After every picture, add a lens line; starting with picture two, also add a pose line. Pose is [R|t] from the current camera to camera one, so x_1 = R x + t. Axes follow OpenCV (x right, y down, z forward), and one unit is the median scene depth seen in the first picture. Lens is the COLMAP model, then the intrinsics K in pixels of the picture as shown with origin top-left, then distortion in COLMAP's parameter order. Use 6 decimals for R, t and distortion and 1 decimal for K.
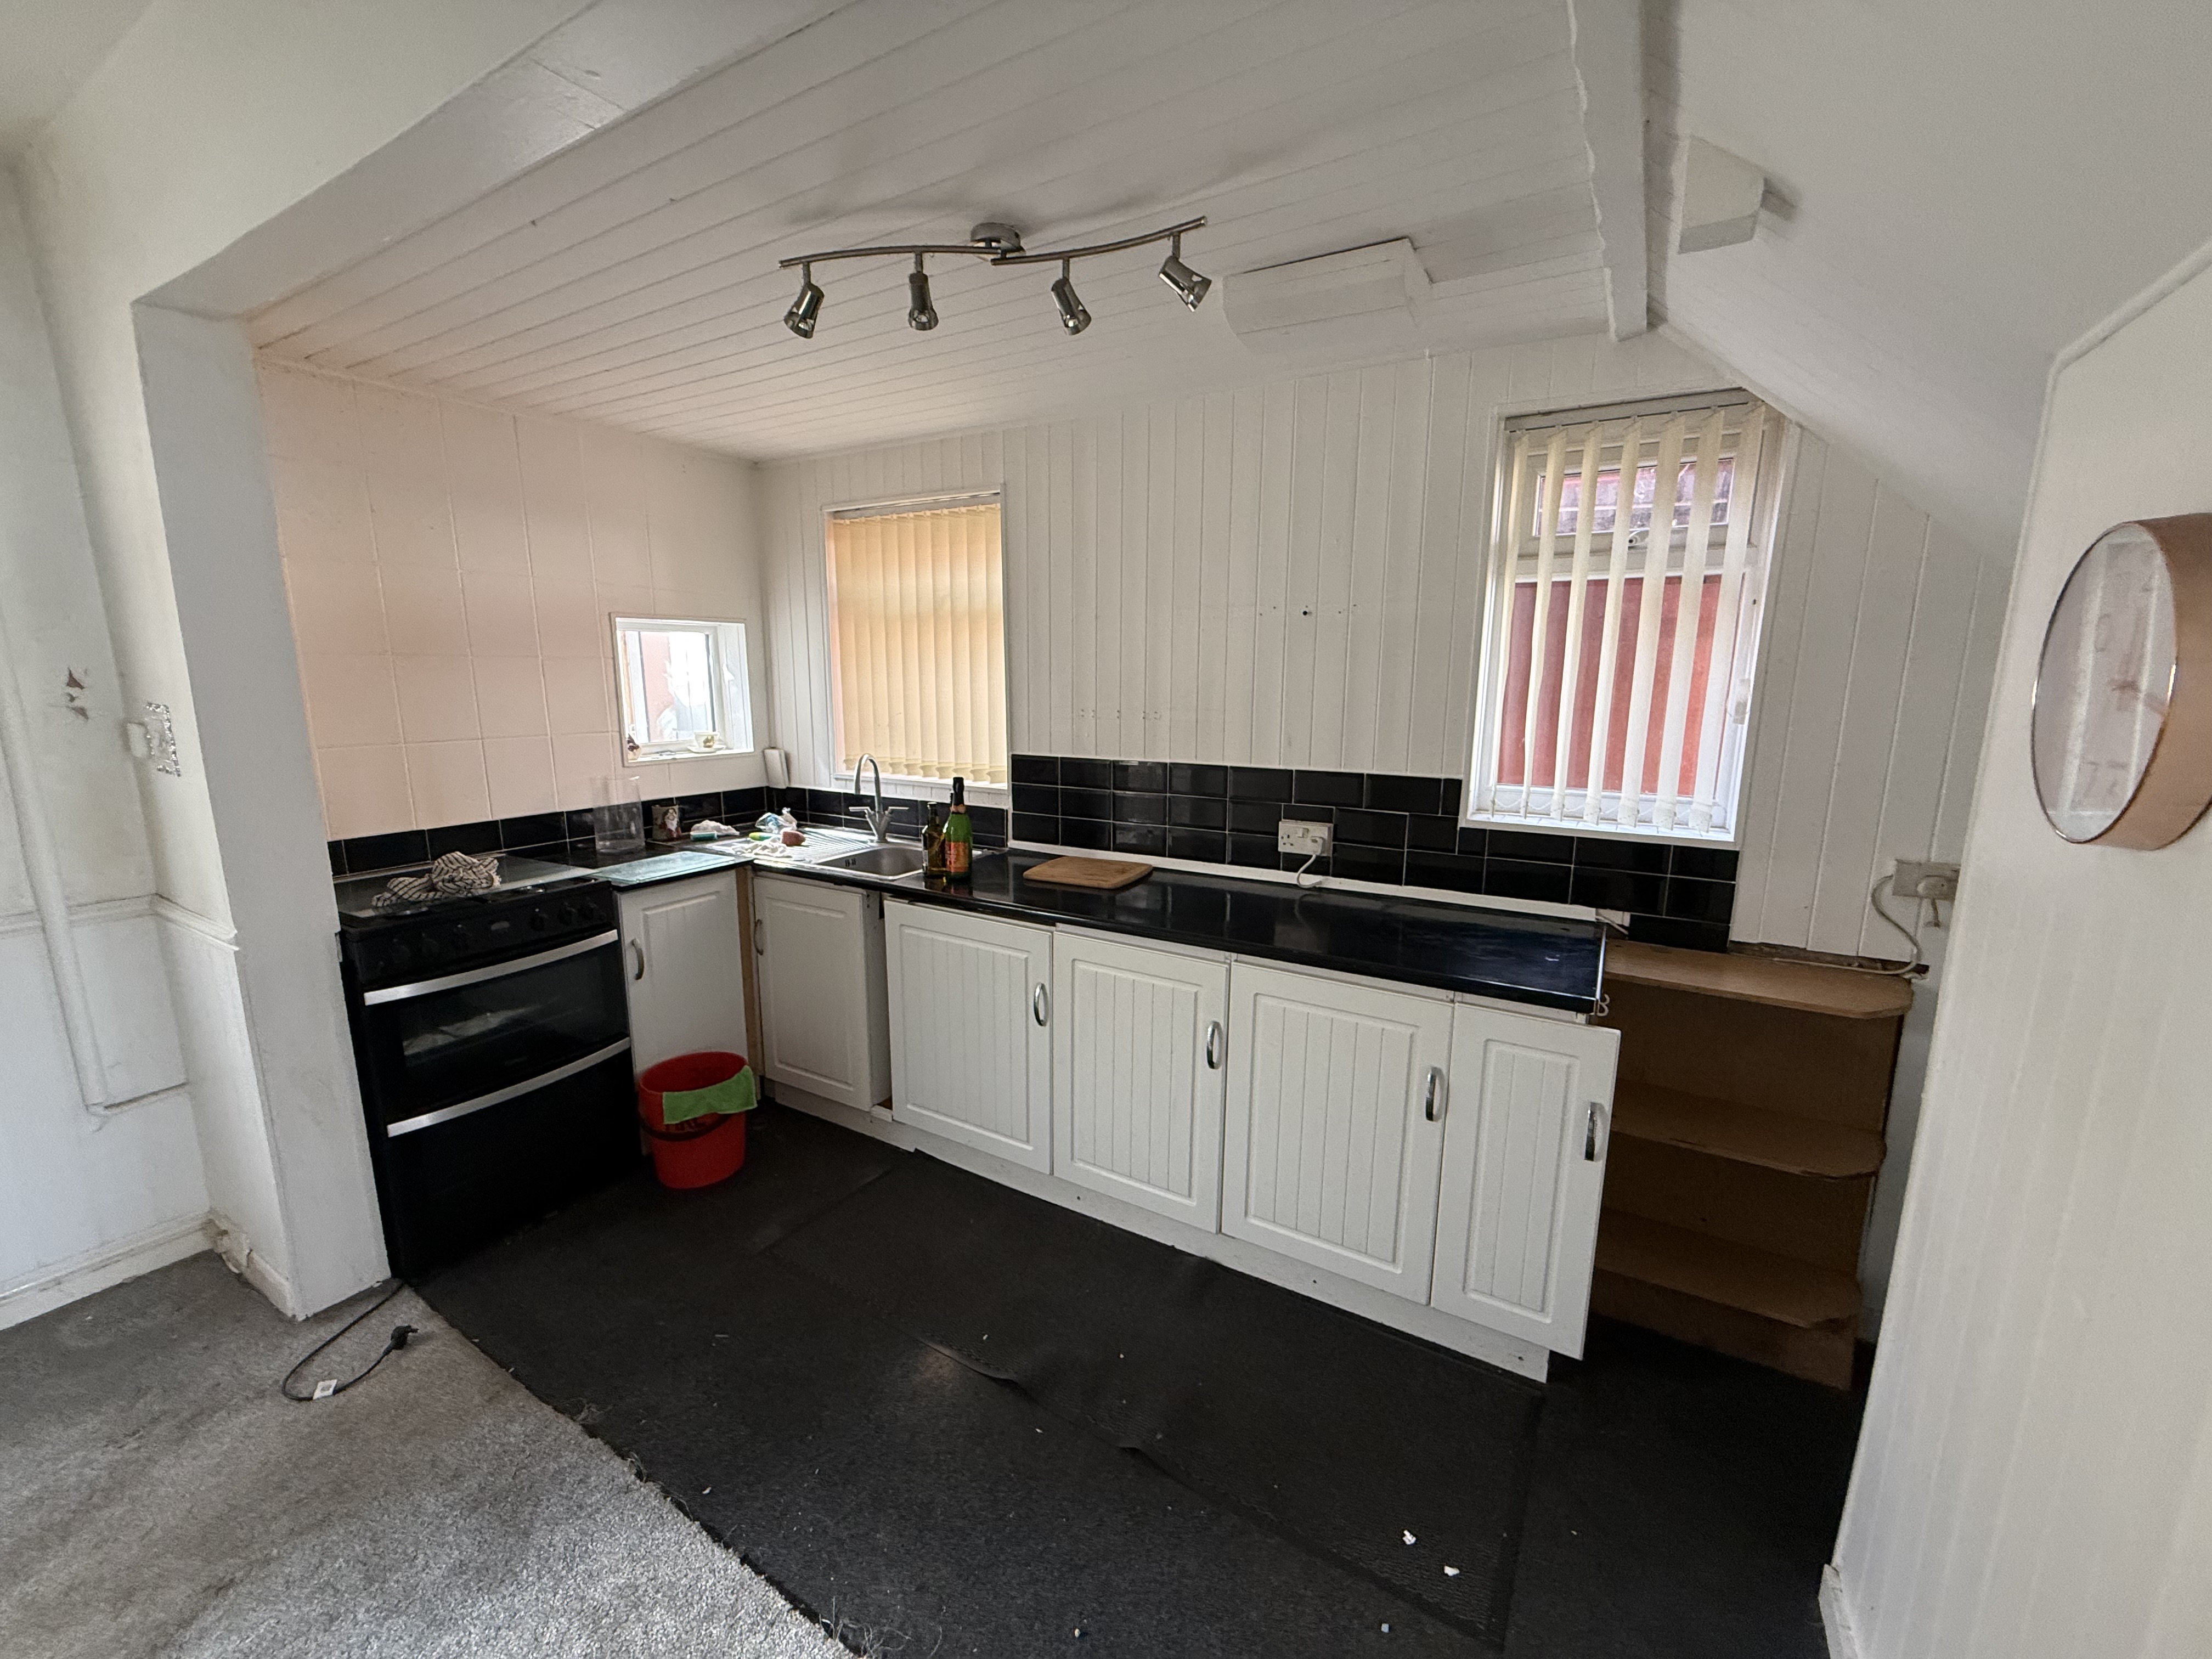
lens RADIAL K [[882.6, 0, 1106.0], [0, 882.6, 829.5], [0, 0, 1]] dist [0.002528, 0.000361]
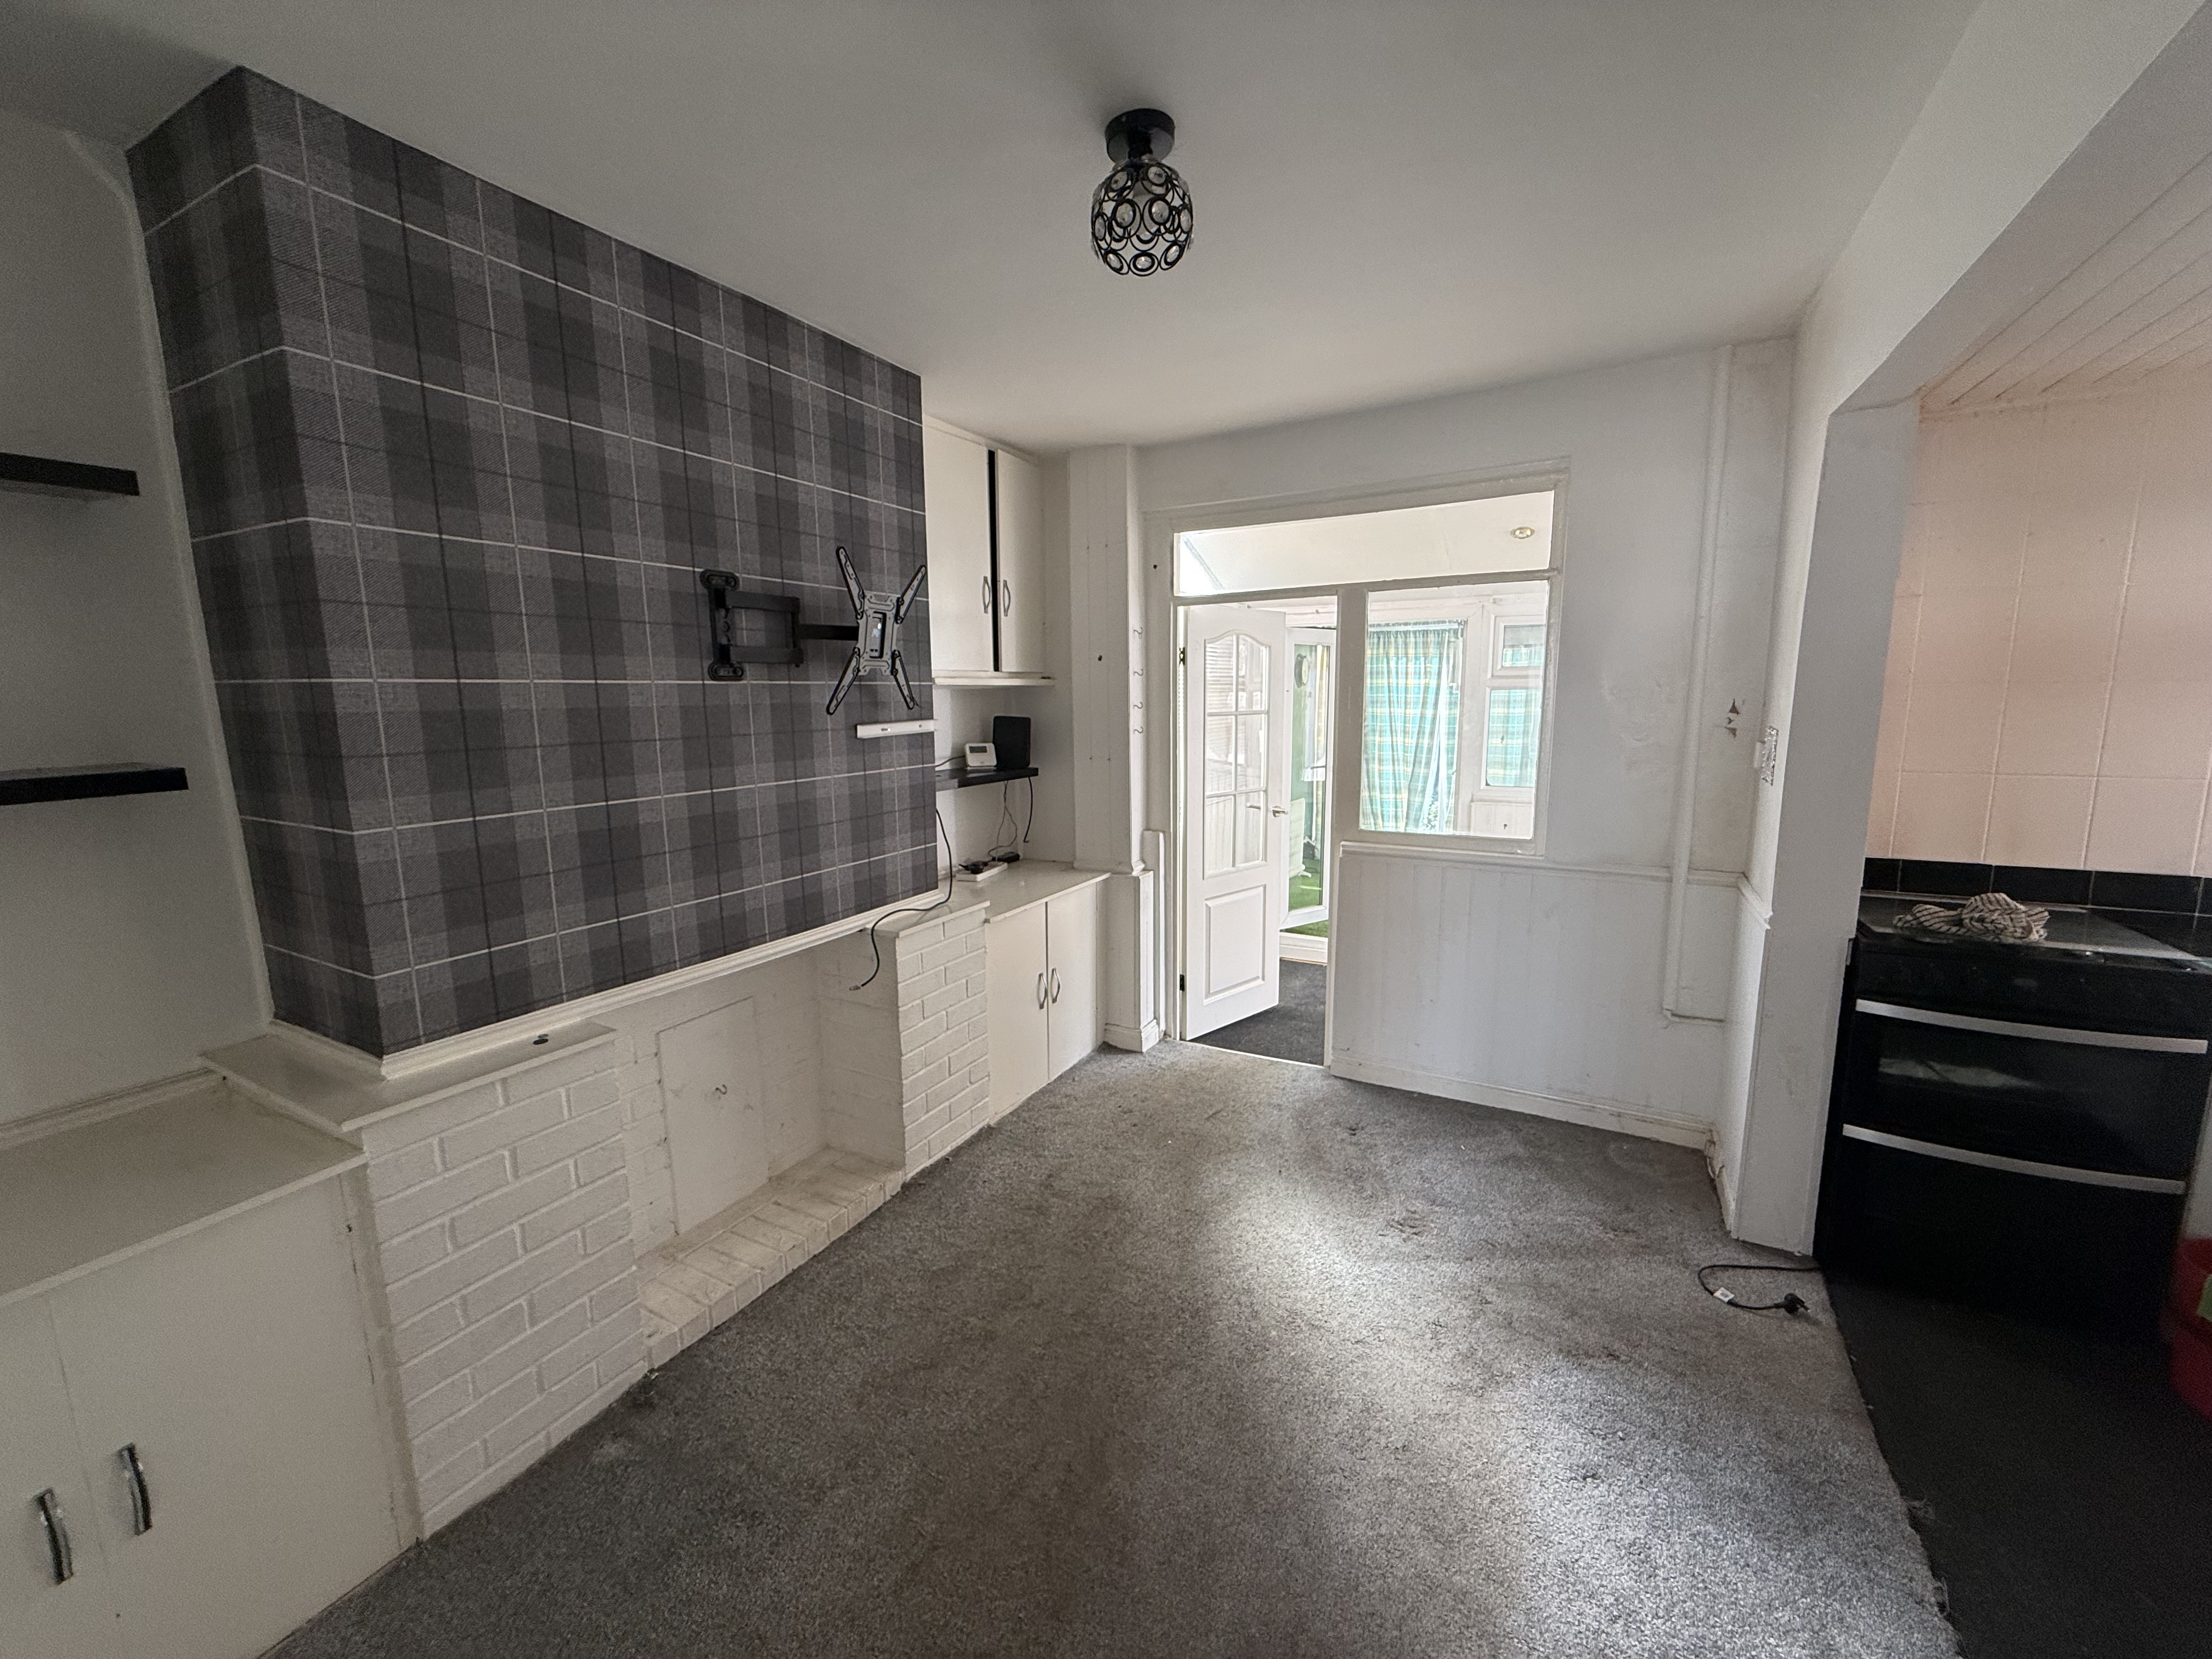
lens RADIAL K [[888.1, 0, 1106.2], [0, 888.1, 832.7], [0, 0, 1]] dist [0.000471, 0.000451]
pose [[0.044661, 0.154212, -0.987028, 0.163805], [-0.164535, 0.975657, 0.144991, -0.020258], [0.985360, 0.155925, 0.068947, -0.013755]]
